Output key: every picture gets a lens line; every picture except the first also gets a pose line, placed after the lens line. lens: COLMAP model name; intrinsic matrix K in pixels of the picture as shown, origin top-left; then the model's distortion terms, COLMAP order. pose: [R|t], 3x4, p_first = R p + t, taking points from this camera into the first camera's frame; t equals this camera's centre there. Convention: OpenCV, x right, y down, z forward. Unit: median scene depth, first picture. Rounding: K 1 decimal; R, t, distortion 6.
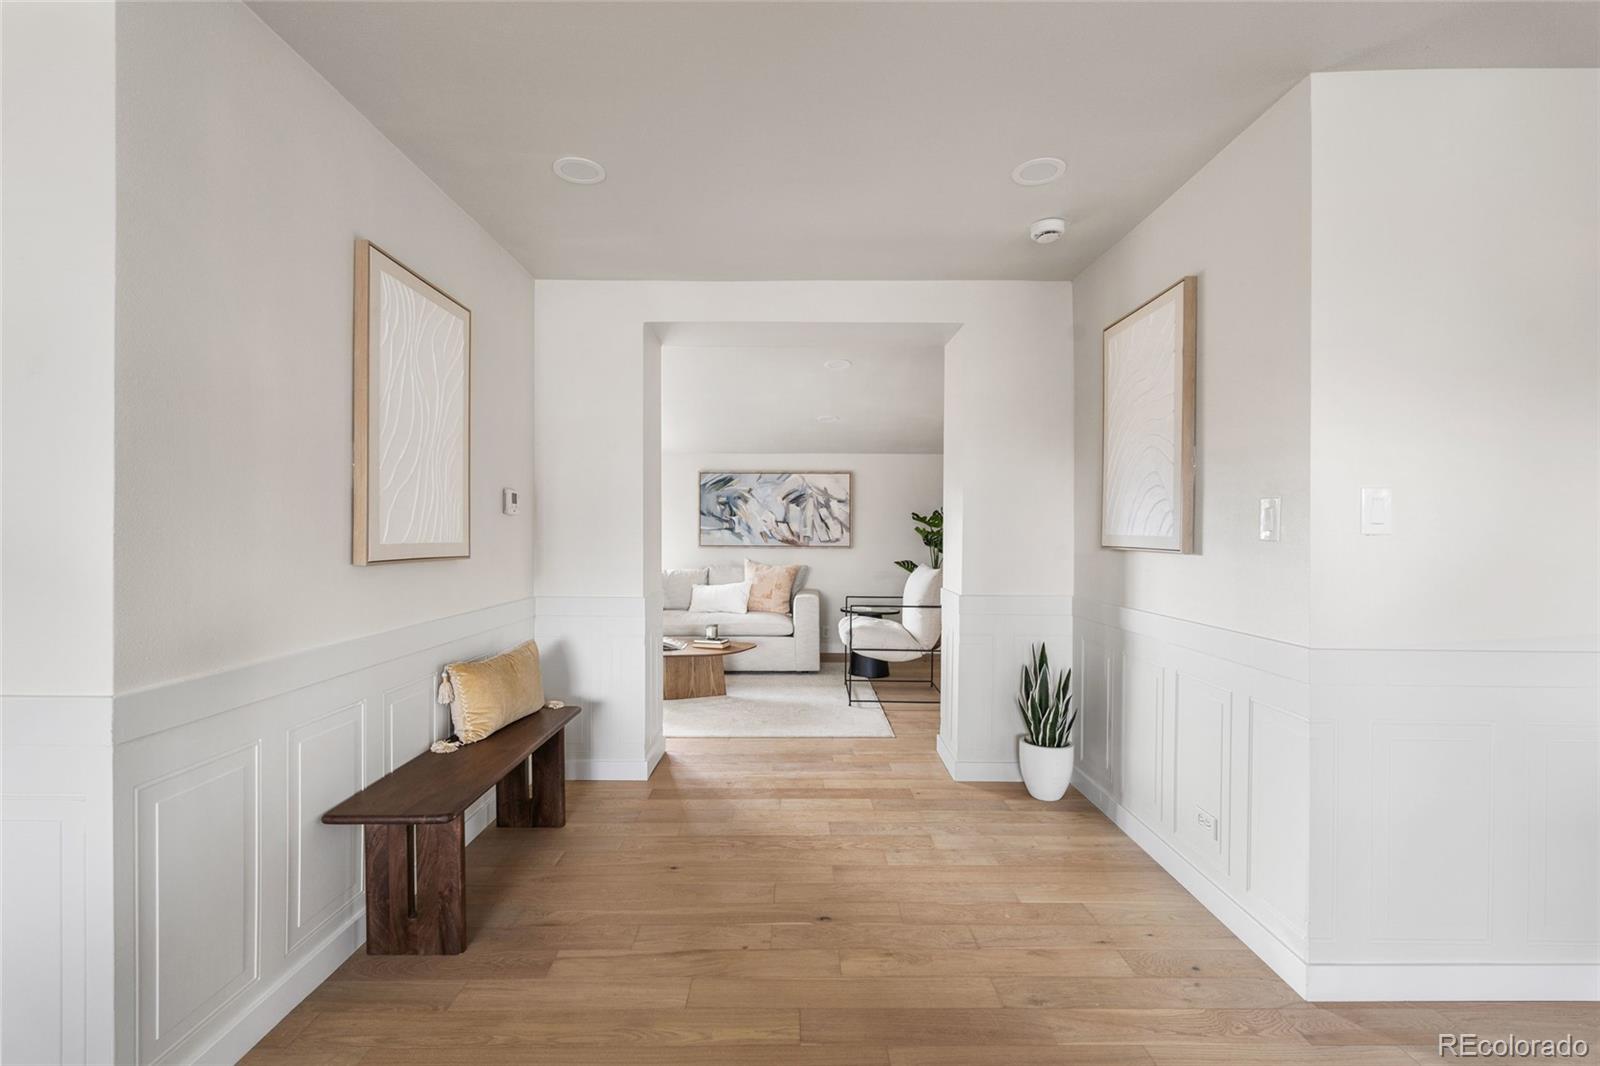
lens RADIAL K [[713.3, 0, 795.7], [0, 713.3, 545.8], [0, 0, 1]] dist [-0.005263, -0.000143]
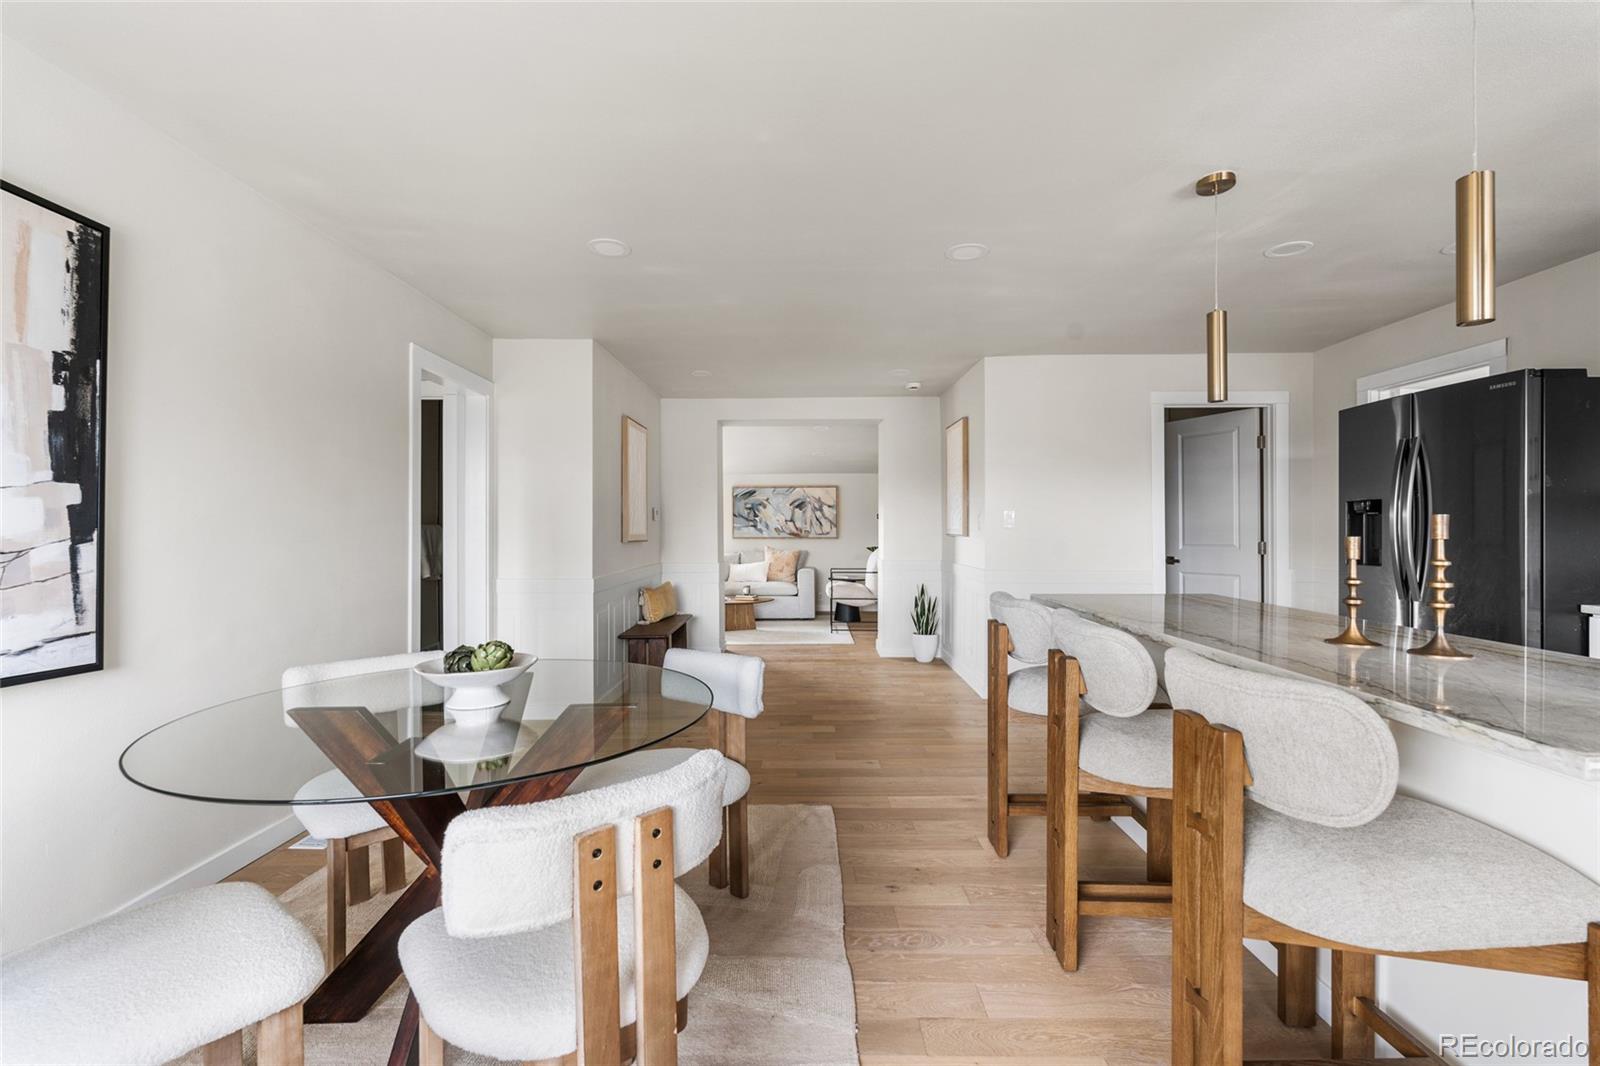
lens RADIAL K [[713.3, 0, 796.6], [0, 713.3, 528.3], [0, 0, 1]] dist [-0.005263, -0.000143]
pose [[0.999937, -0.007196, -0.008600, 0.007906], [0.007041, 0.999814, -0.017936, 0.008569], [0.008727, 0.017874, 0.999802, -0.500310]]
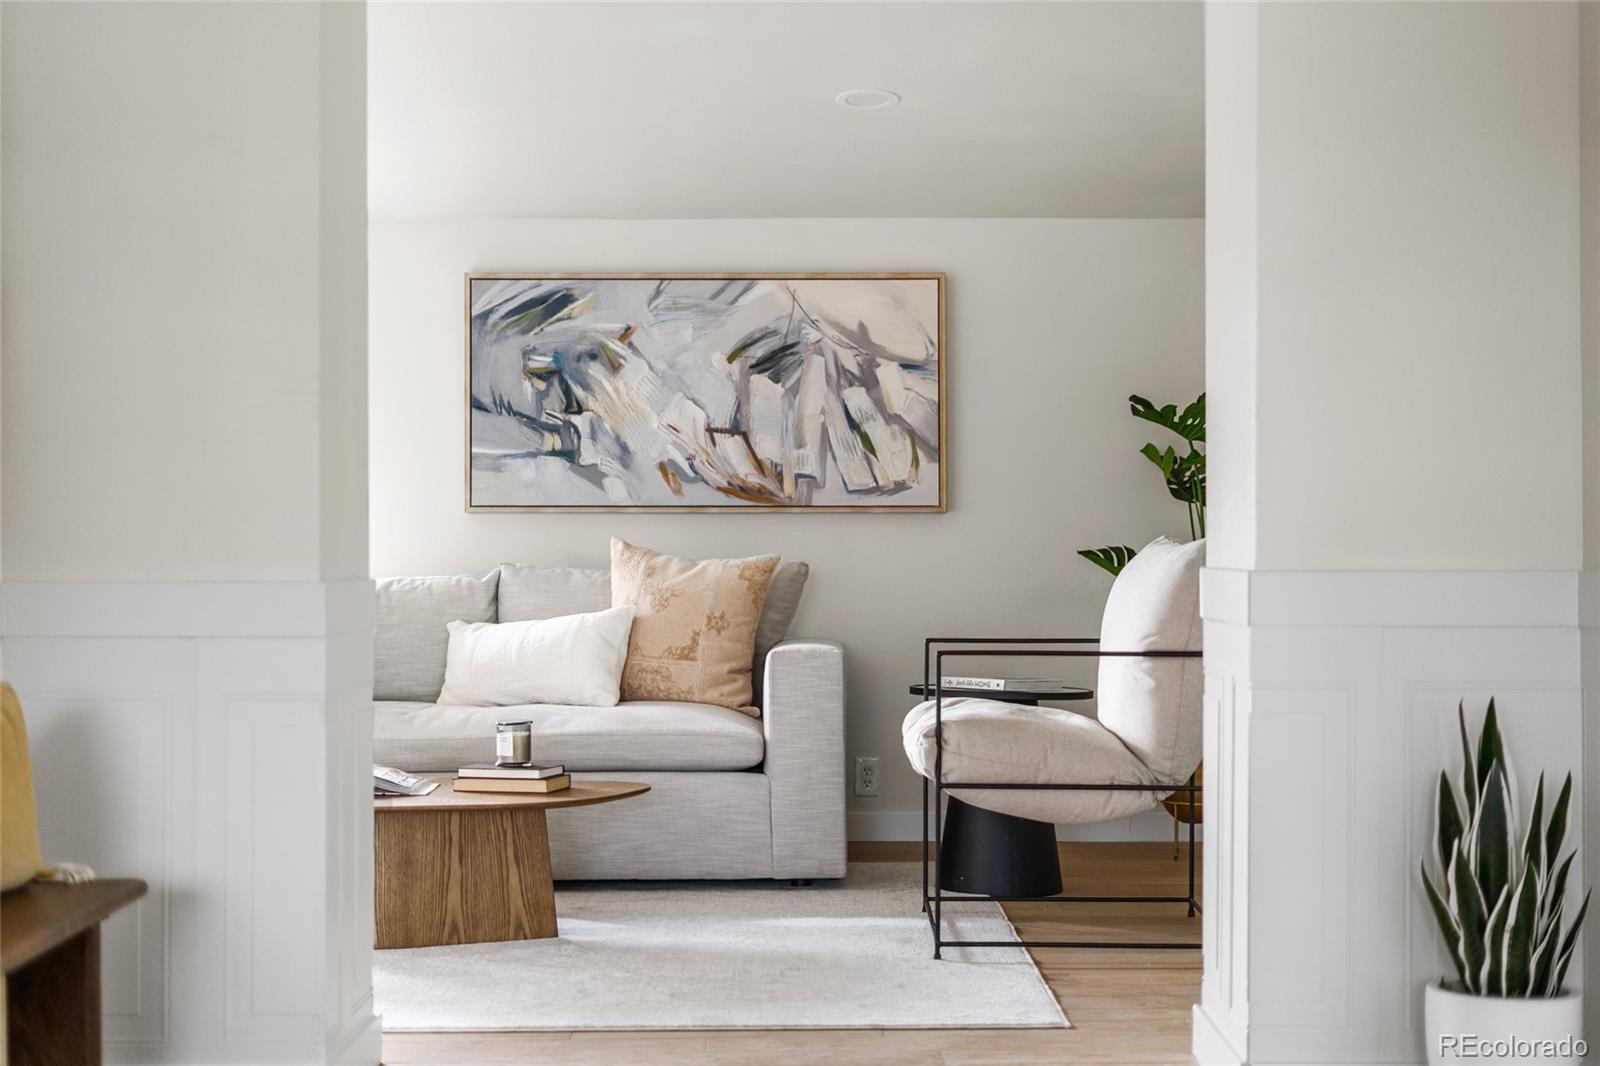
lens RADIAL K [[2382.9, 0, 804.5], [0, 2382.9, 529.2], [0, 0, 1]] dist [0.022451, 0.000000]
pose [[0.999893, -0.004132, 0.014008, 0.000355], [0.004479, 0.999682, -0.024828, 0.041445], [-0.013901, 0.024888, 0.999594, -0.075703]]
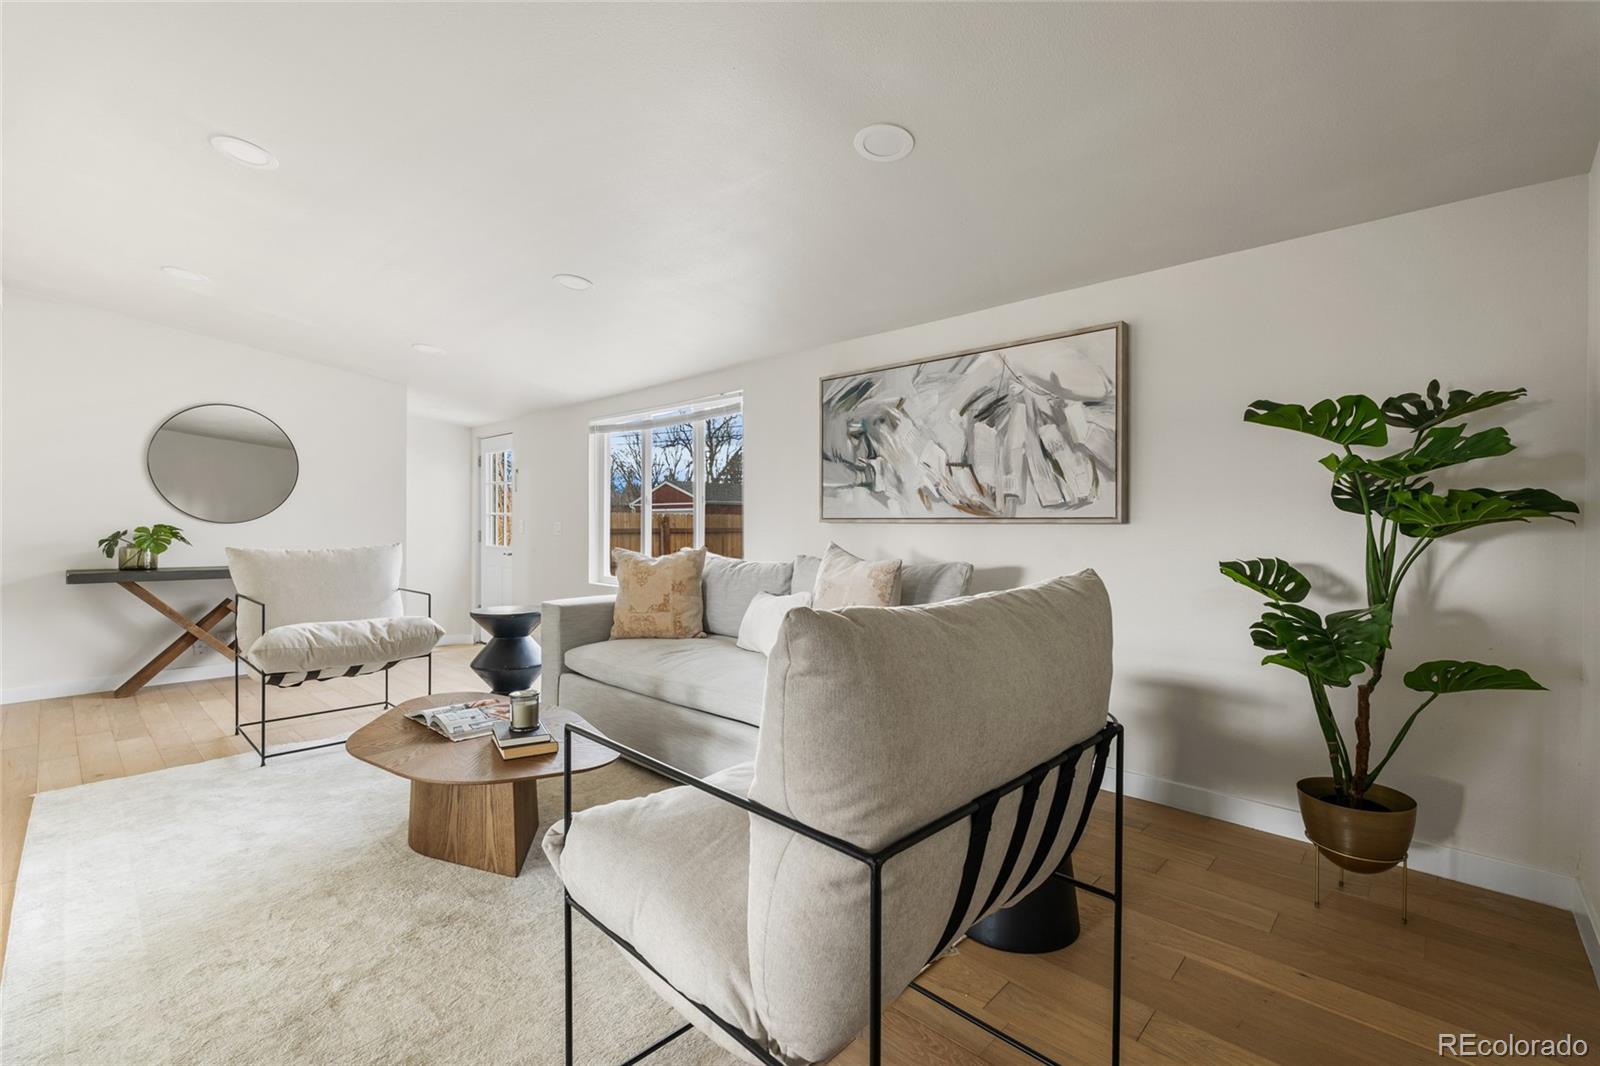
lens RADIAL K [[713.3, 0, 791.2], [0, 713.3, 531.4], [0, 0, 1]] dist [-0.005263, -0.000143]
pose [[0.726421, 0.005652, -0.687227, 0.235205], [-0.010105, 0.999946, -0.002458, 0.012056], [0.687176, 0.008730, 0.726438, 0.666313]]
